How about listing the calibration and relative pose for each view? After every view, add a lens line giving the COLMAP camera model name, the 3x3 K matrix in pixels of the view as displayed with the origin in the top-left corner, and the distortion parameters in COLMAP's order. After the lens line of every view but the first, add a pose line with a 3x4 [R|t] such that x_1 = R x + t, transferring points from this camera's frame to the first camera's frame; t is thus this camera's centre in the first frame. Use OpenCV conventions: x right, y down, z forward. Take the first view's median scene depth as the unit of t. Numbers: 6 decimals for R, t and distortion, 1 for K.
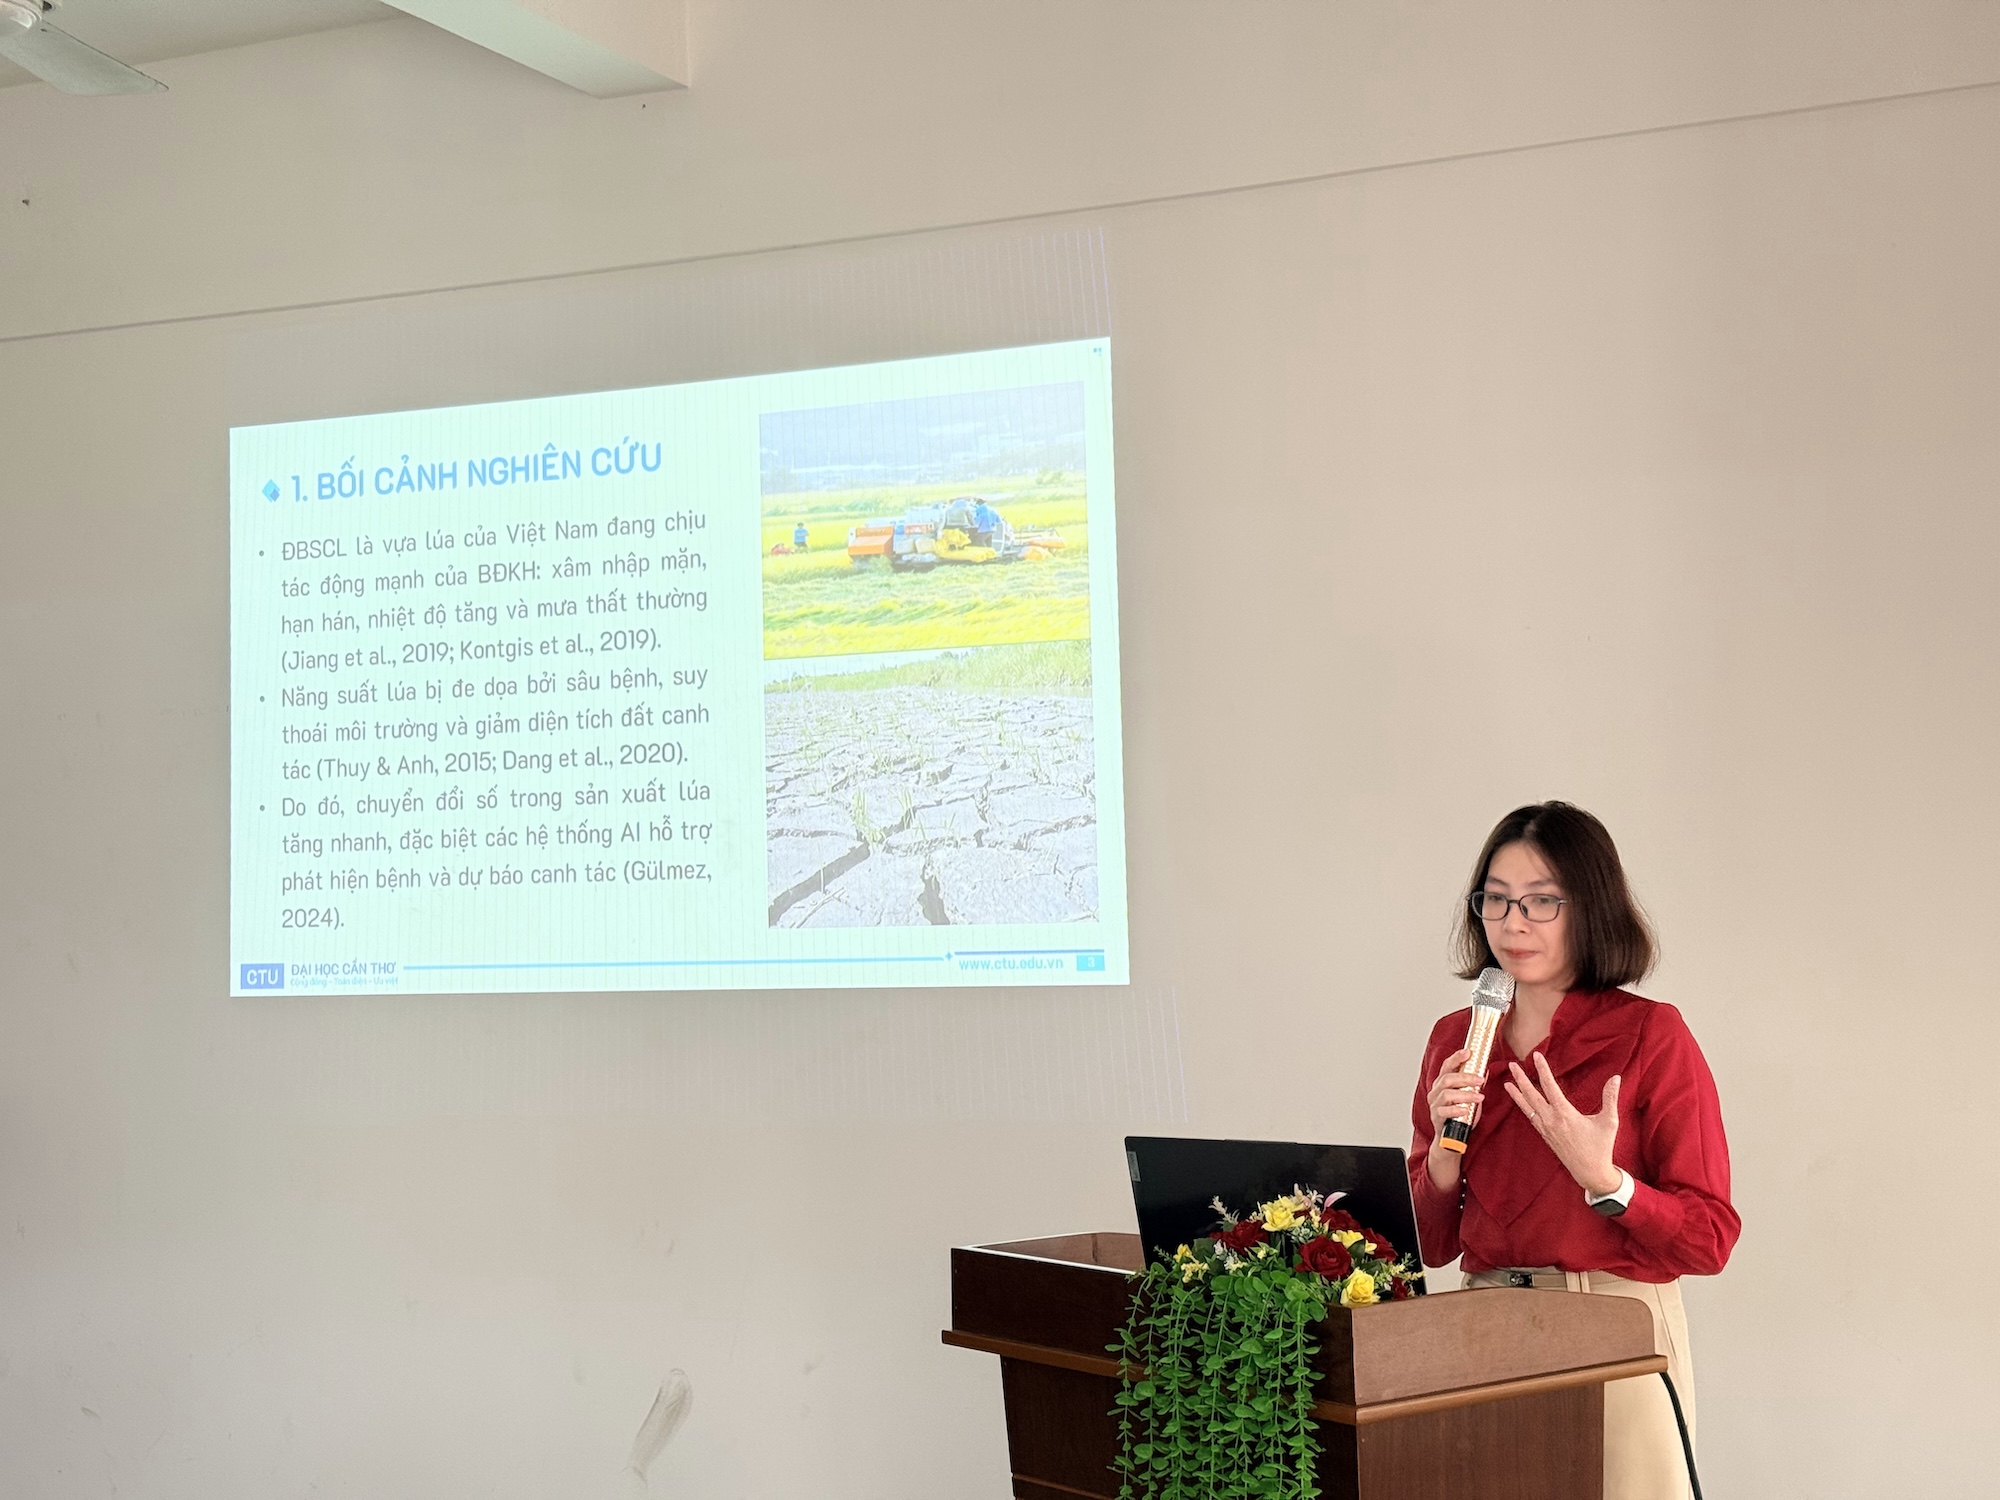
lens RADIAL K [[2766.2, 0, 992.6], [0, 2766.2, 757.3], [0, 0, 1]] dist [0.173123, -0.304047]
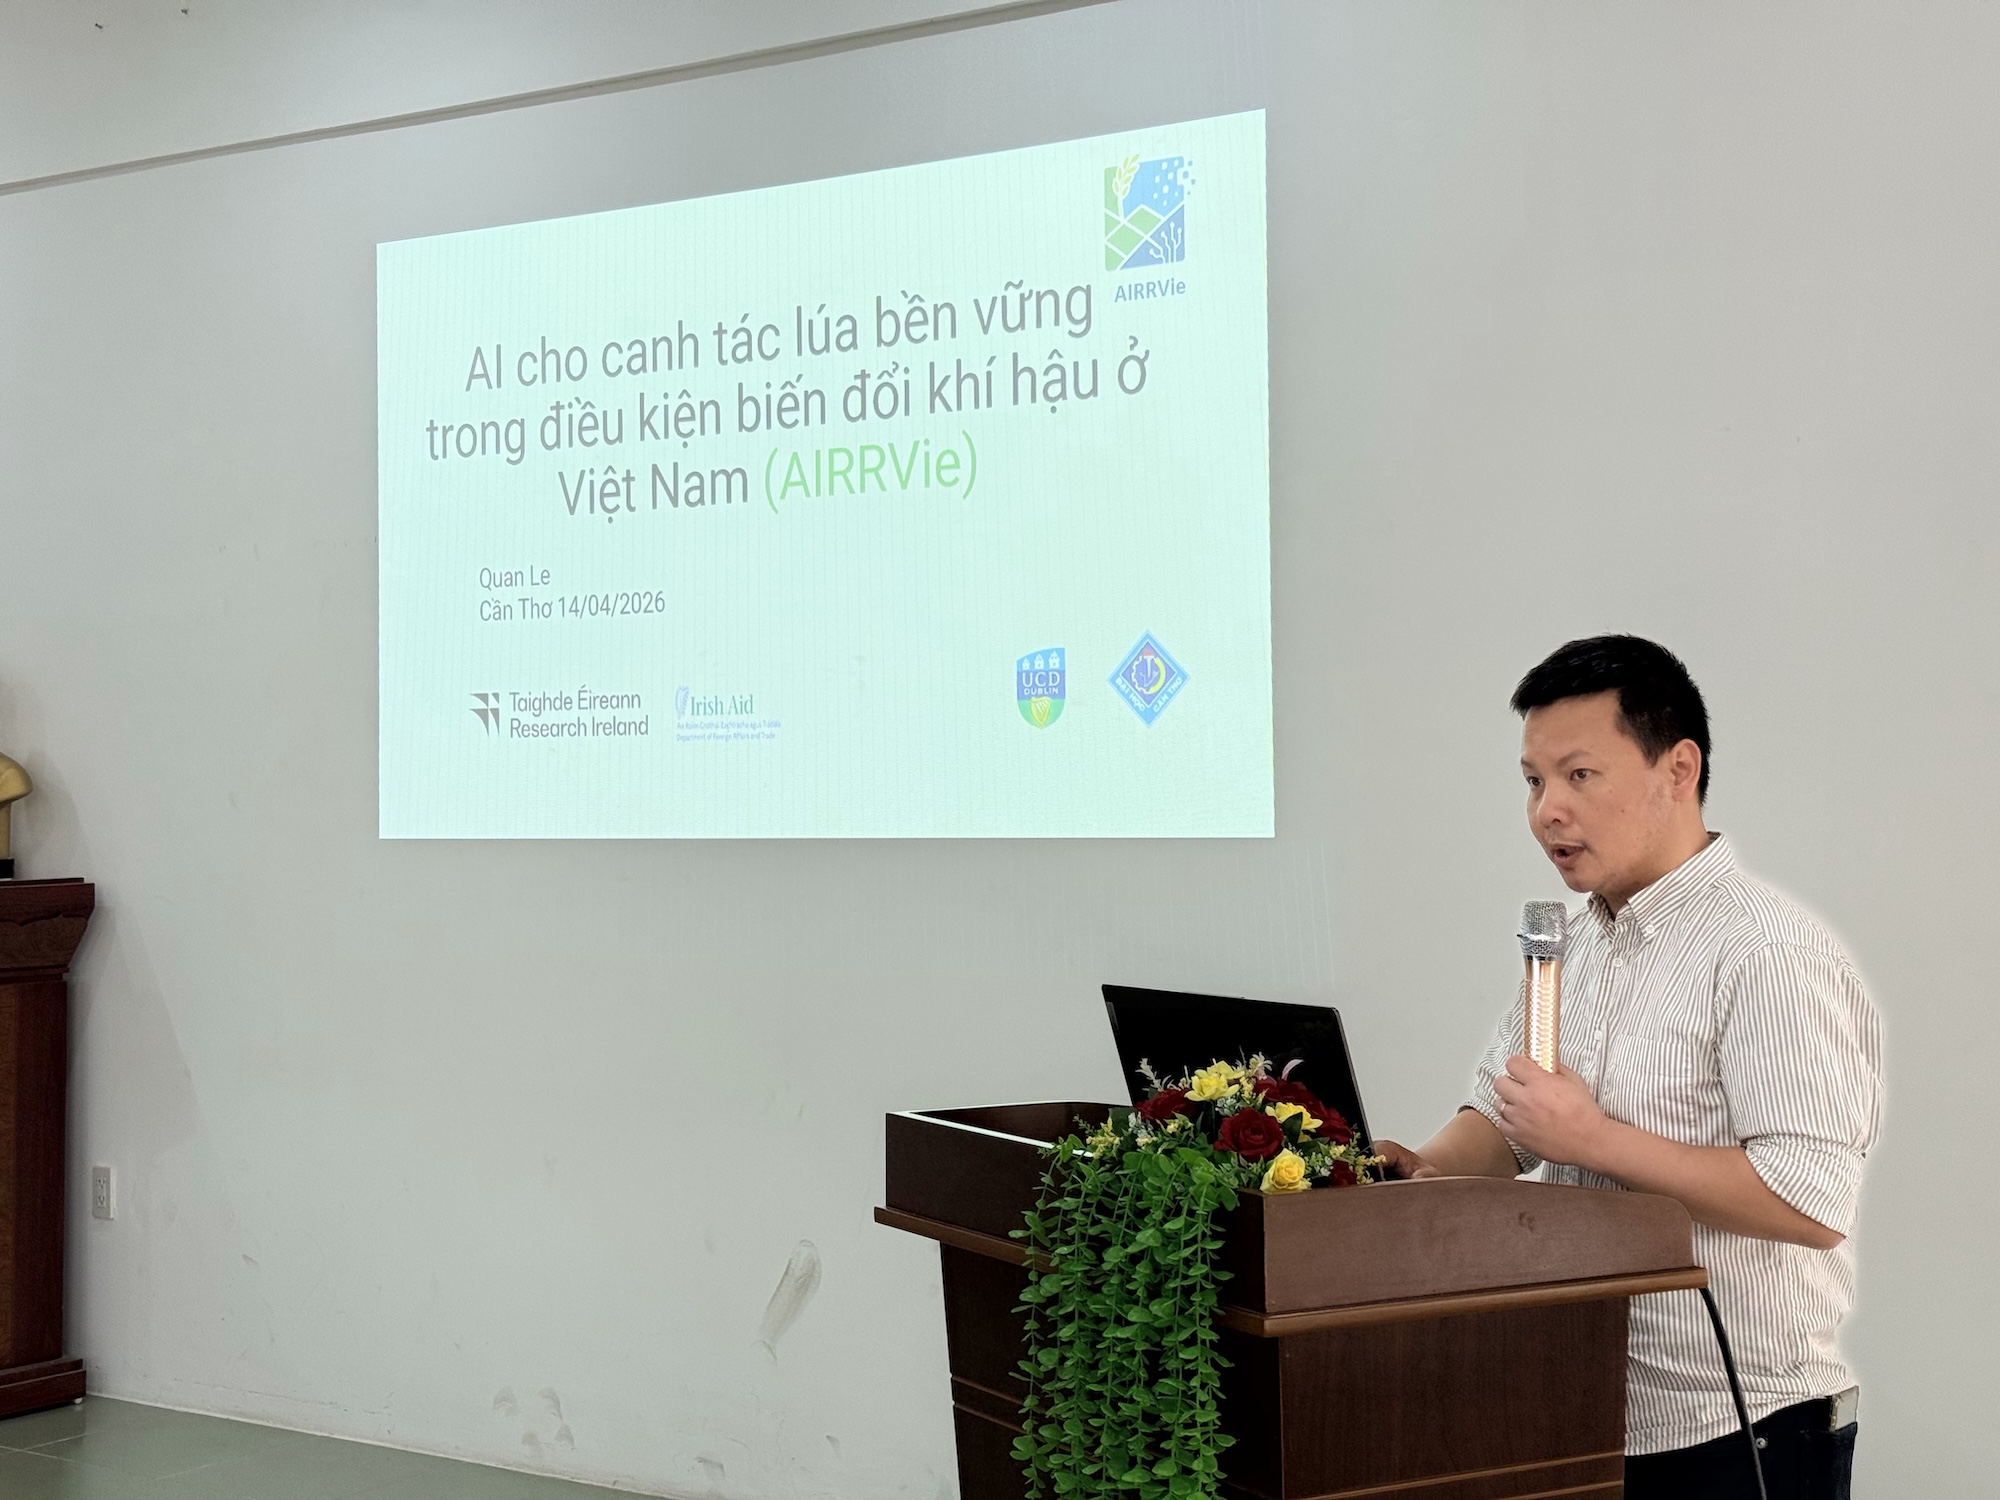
lens RADIAL K [[2766.2, 0, 992.6], [0, 2766.2, 757.3], [0, 0, 1]] dist [0.173123, -0.304047]
pose [[0.989758, 0.012704, -0.142192, 0.158217], [-0.006797, 0.999096, 0.041955, 0.034249], [0.142597, -0.040558, 0.988950, 0.180889]]
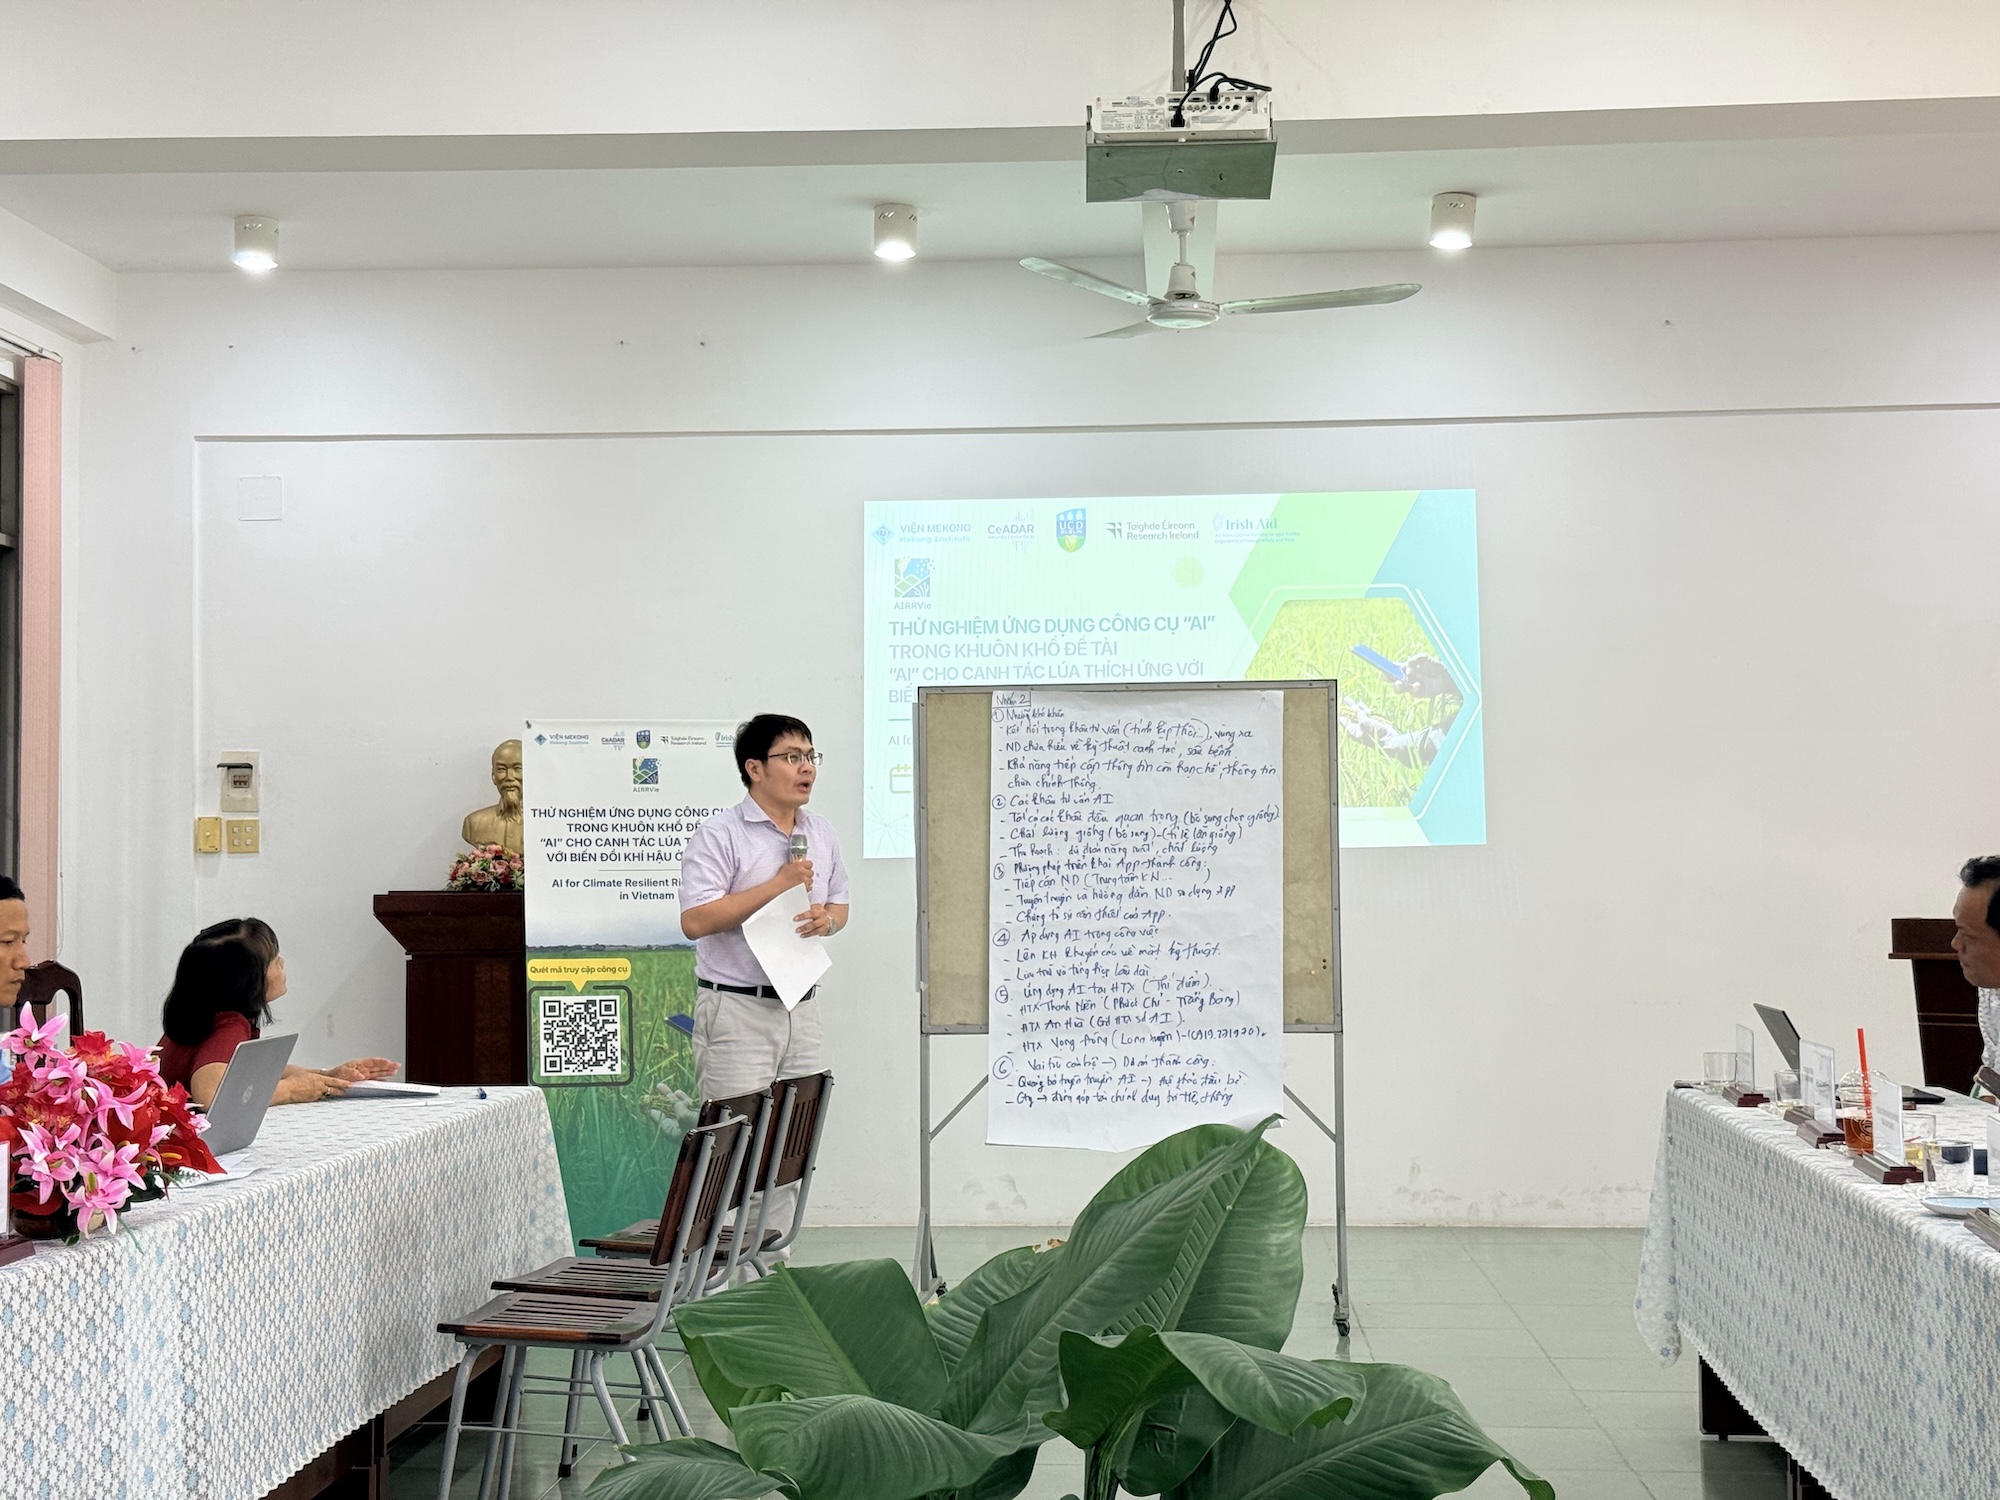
lens RADIAL K [[2762.7, 0, 1017.4], [0, 2762.7, 758.8], [0, 0, 1]] dist [0.167033, -0.264345]
pose [[0.922560, 0.024206, 0.385093, -1.732111], [-0.022578, 0.999707, -0.008748, 0.088502], [-0.385192, -0.000624, 0.922836, -1.046291]]
